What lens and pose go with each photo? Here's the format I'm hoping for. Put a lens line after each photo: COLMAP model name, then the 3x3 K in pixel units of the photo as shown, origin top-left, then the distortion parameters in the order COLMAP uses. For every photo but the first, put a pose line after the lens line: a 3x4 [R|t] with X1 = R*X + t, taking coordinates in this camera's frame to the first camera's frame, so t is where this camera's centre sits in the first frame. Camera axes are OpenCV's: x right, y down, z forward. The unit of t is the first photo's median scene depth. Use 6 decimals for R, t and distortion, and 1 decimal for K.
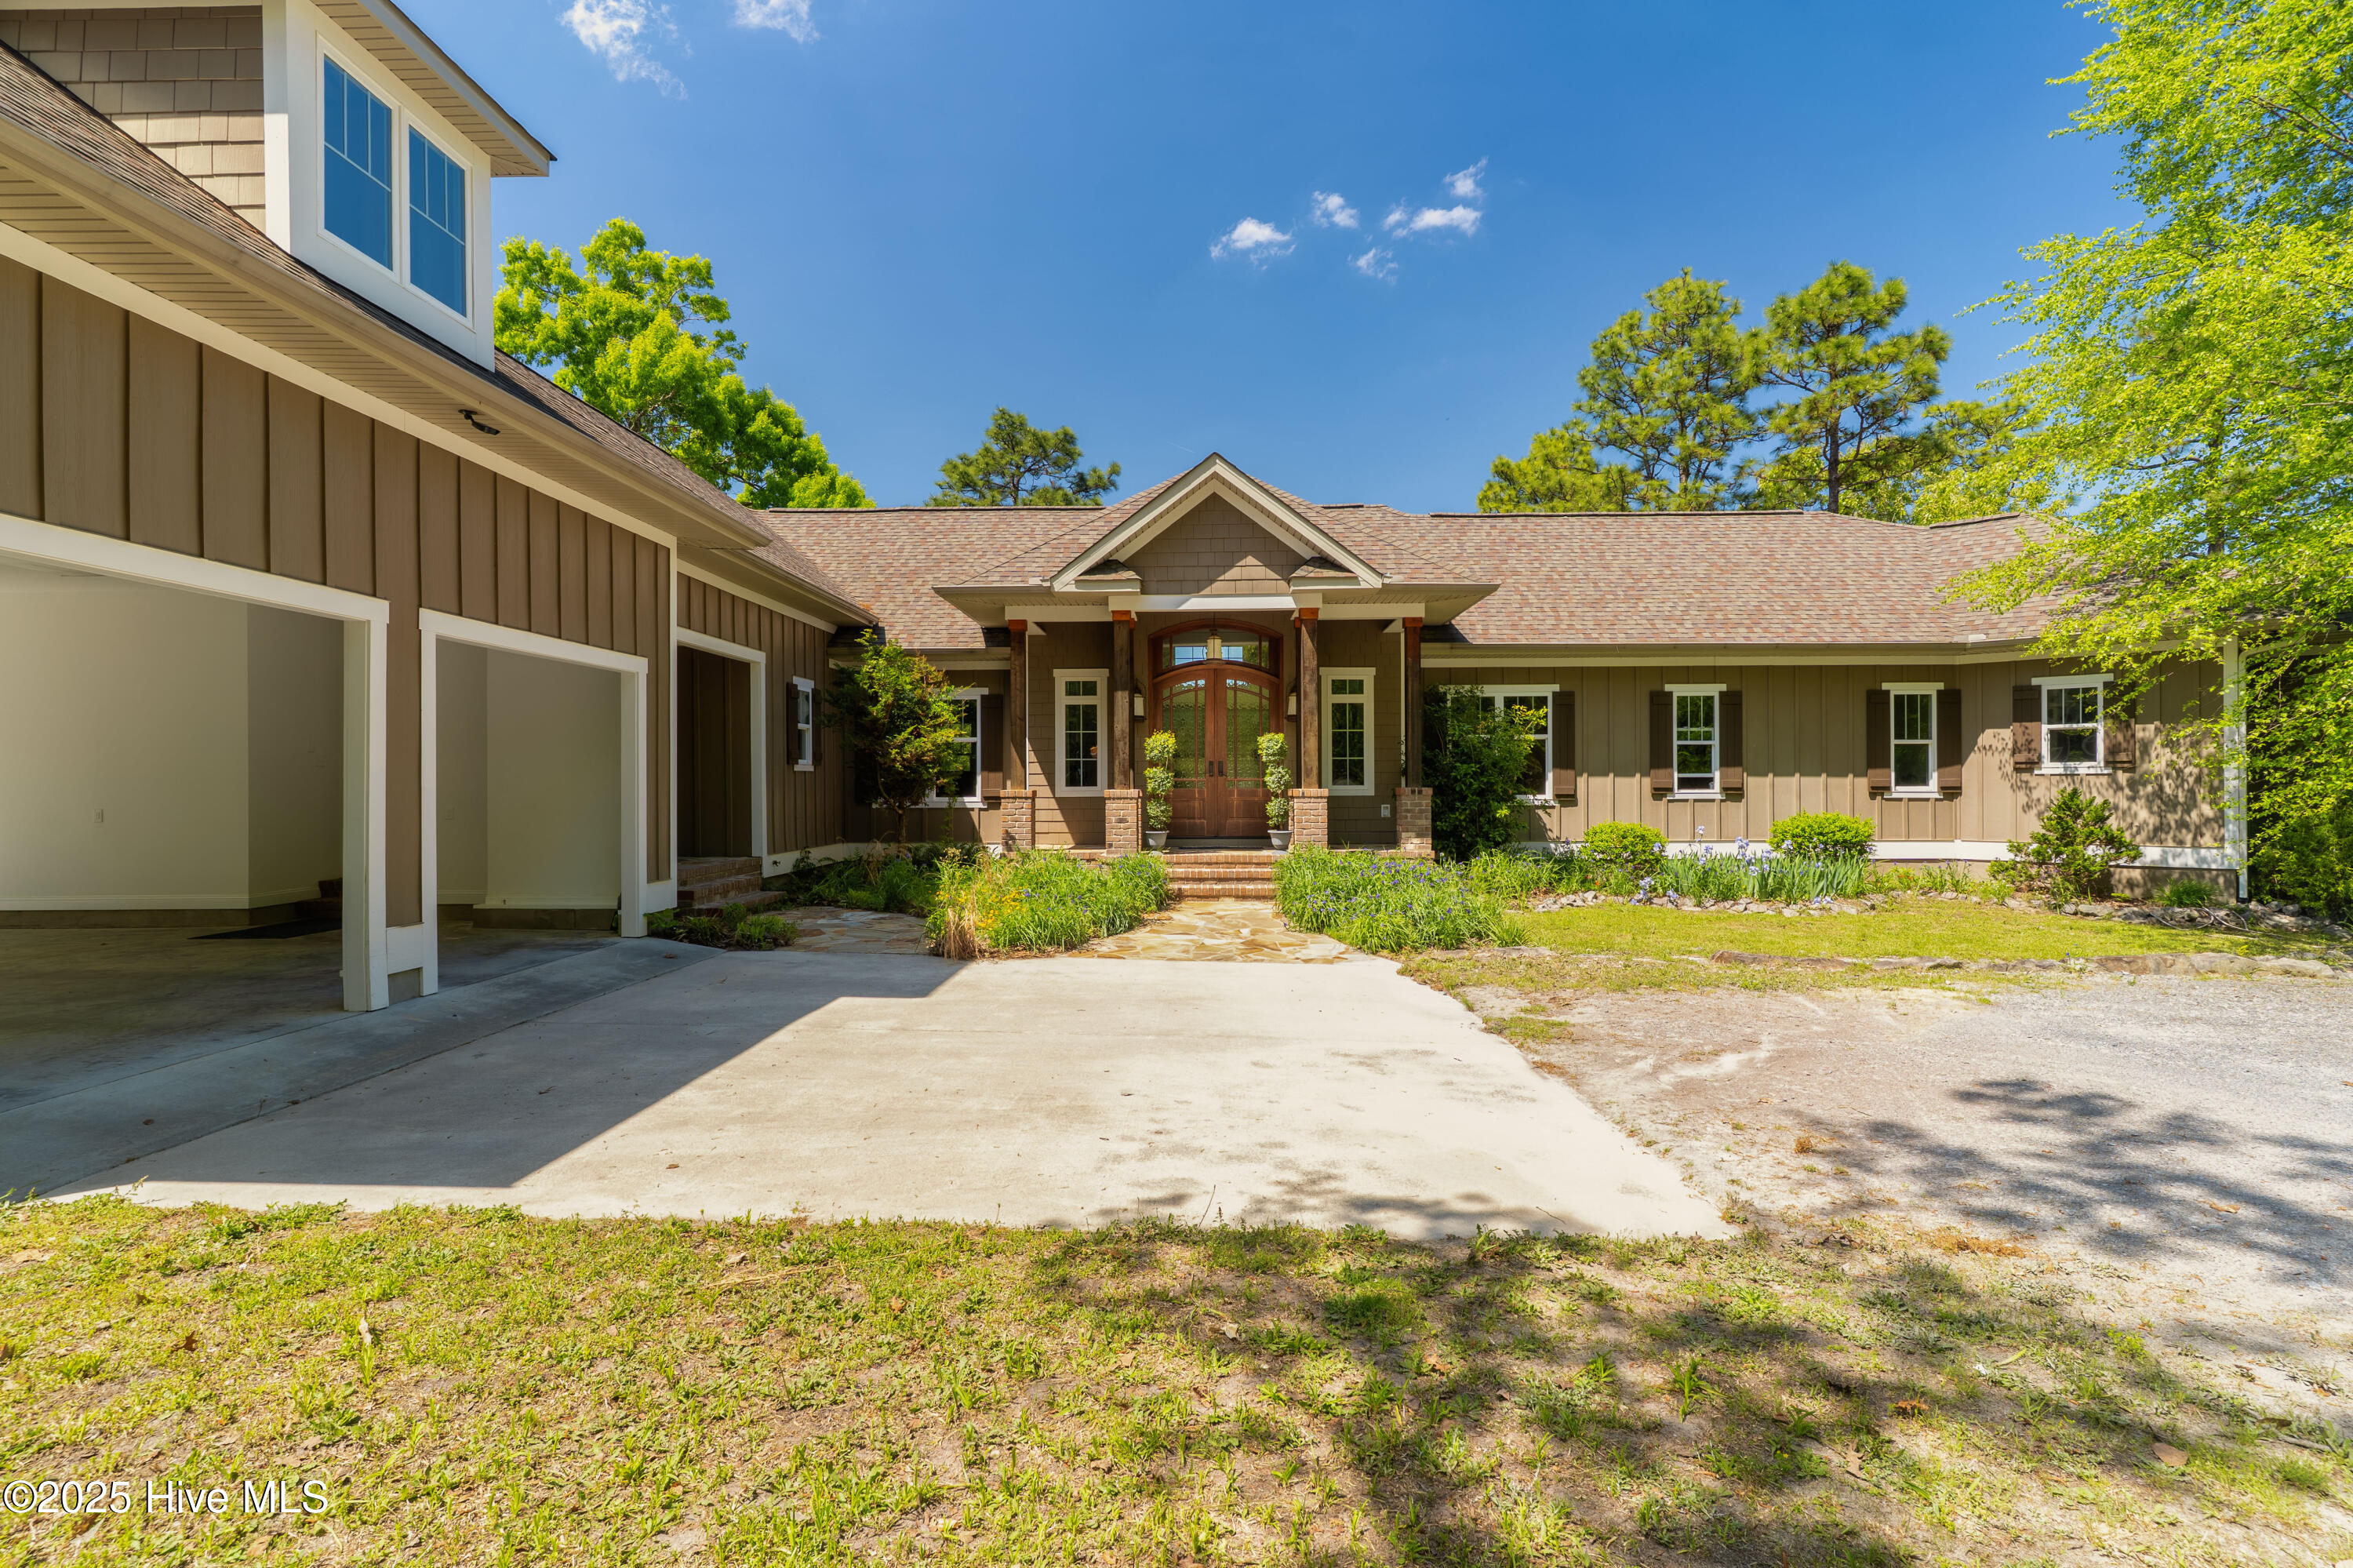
lens RADIAL K [[1152.1, 0, 1170.7], [0, 1152.1, 787.8], [0, 0, 1]] dist [0.001000, -0.000643]
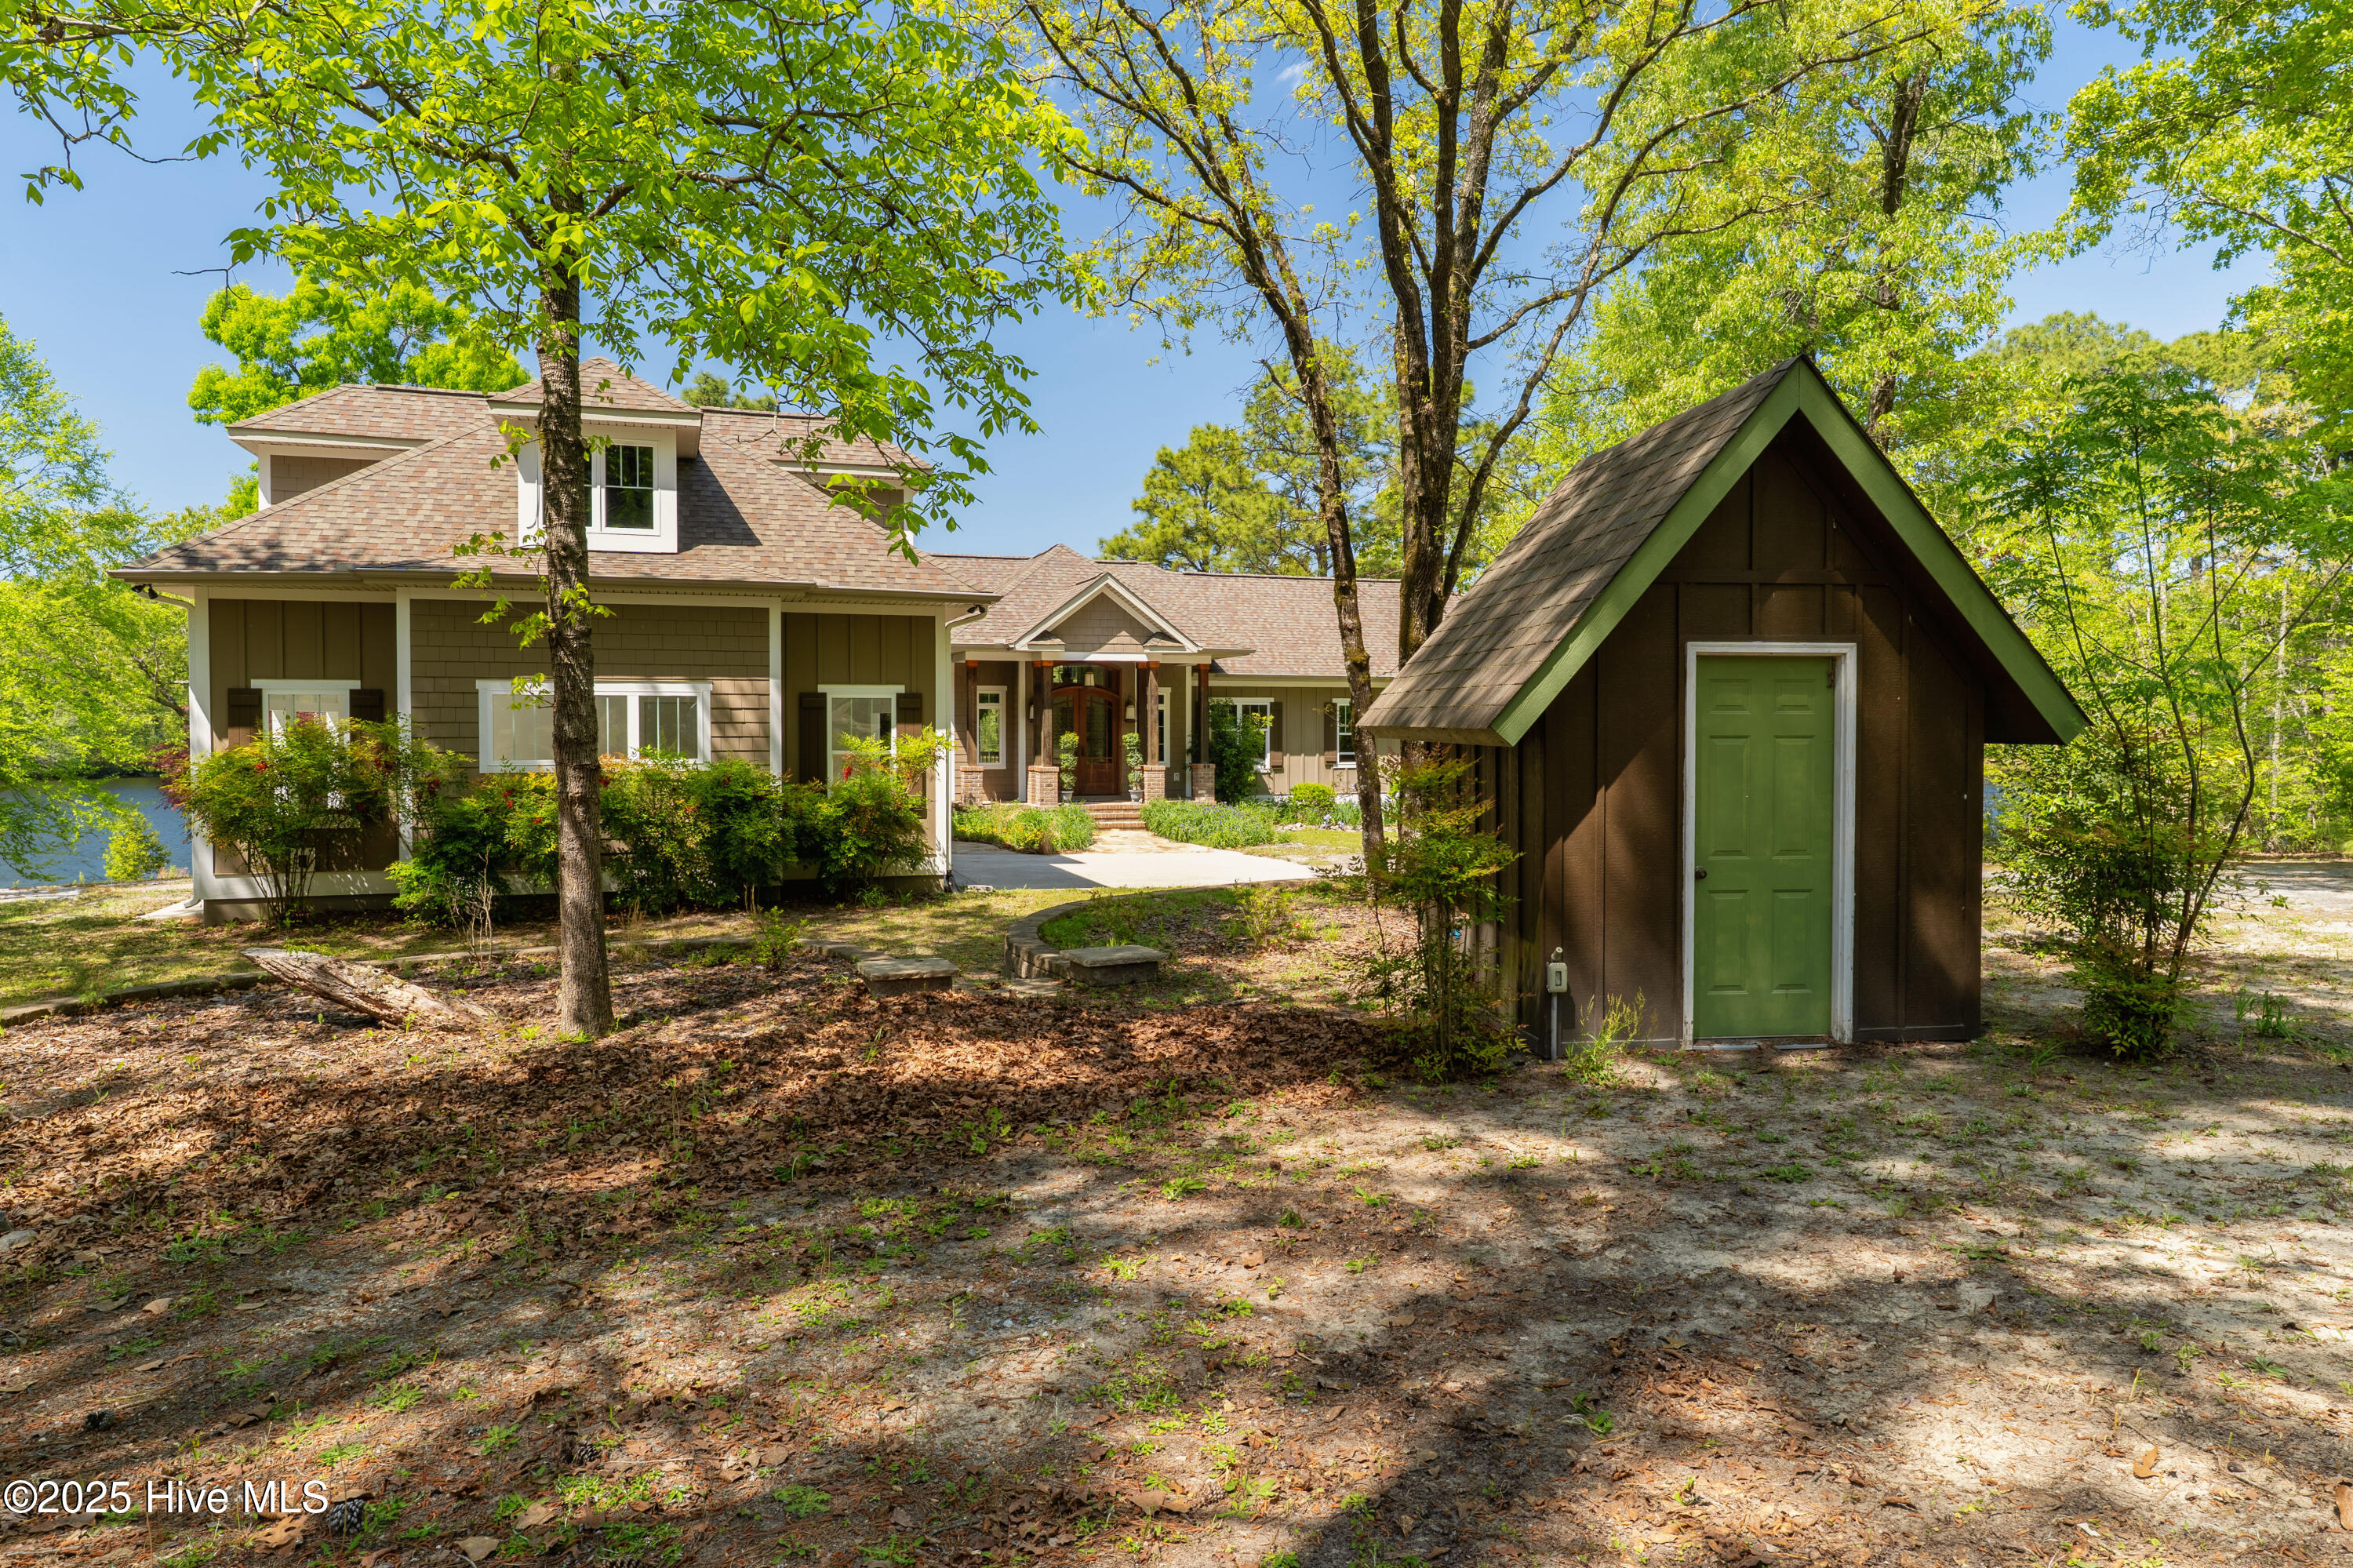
lens RADIAL K [[1522.4, 0, 1197.7], [0, 1522.4, 769.8], [0, 0, 1]] dist [0.004598, 0.001114]
pose [[0.933341, -0.005469, 0.358949, -0.549654], [-0.003868, 0.999673, 0.025290, -0.043858], [-0.358969, -0.024993, 0.933015, -0.992849]]
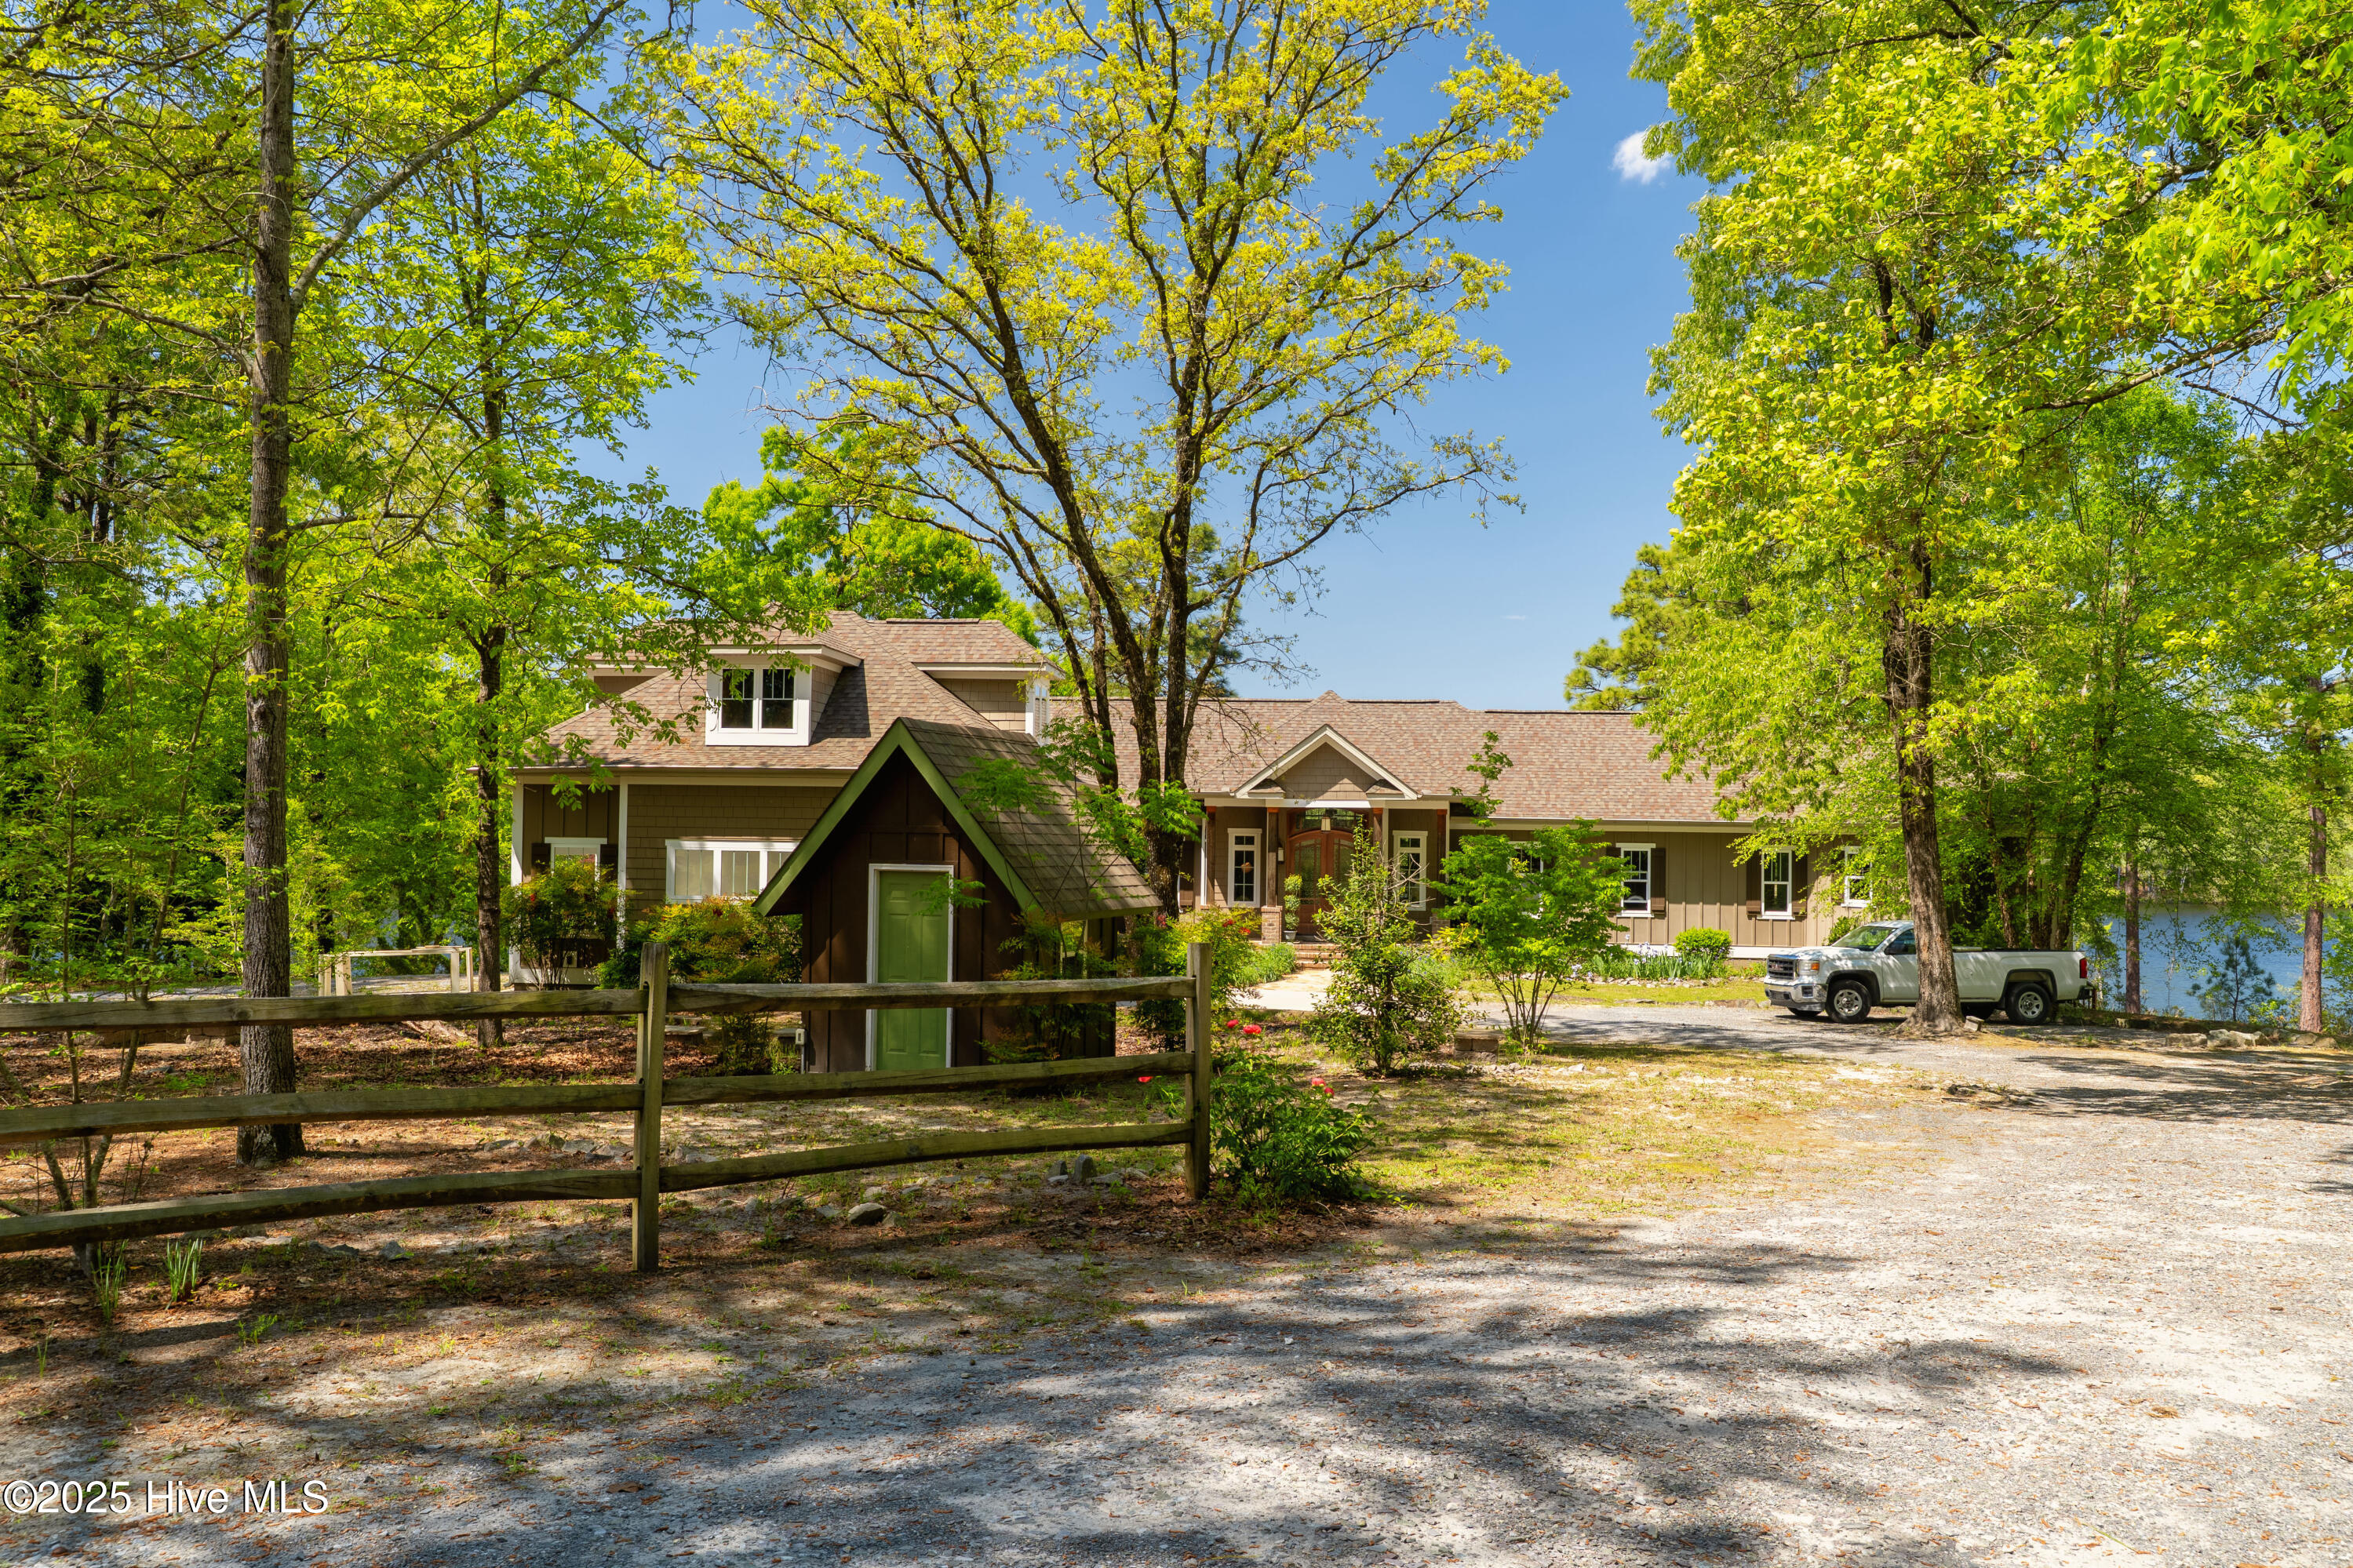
lens RADIAL K [[1925.5, 0, 1169.9], [0, 1925.5, 781.3], [0, 0, 1]] dist [-0.000542, -0.000789]
pose [[0.997233, 0.017363, -0.072279, 0.011590], [-0.019442, 0.999414, -0.028157, -0.091721], [0.071748, 0.029484, 0.996987, -1.720372]]
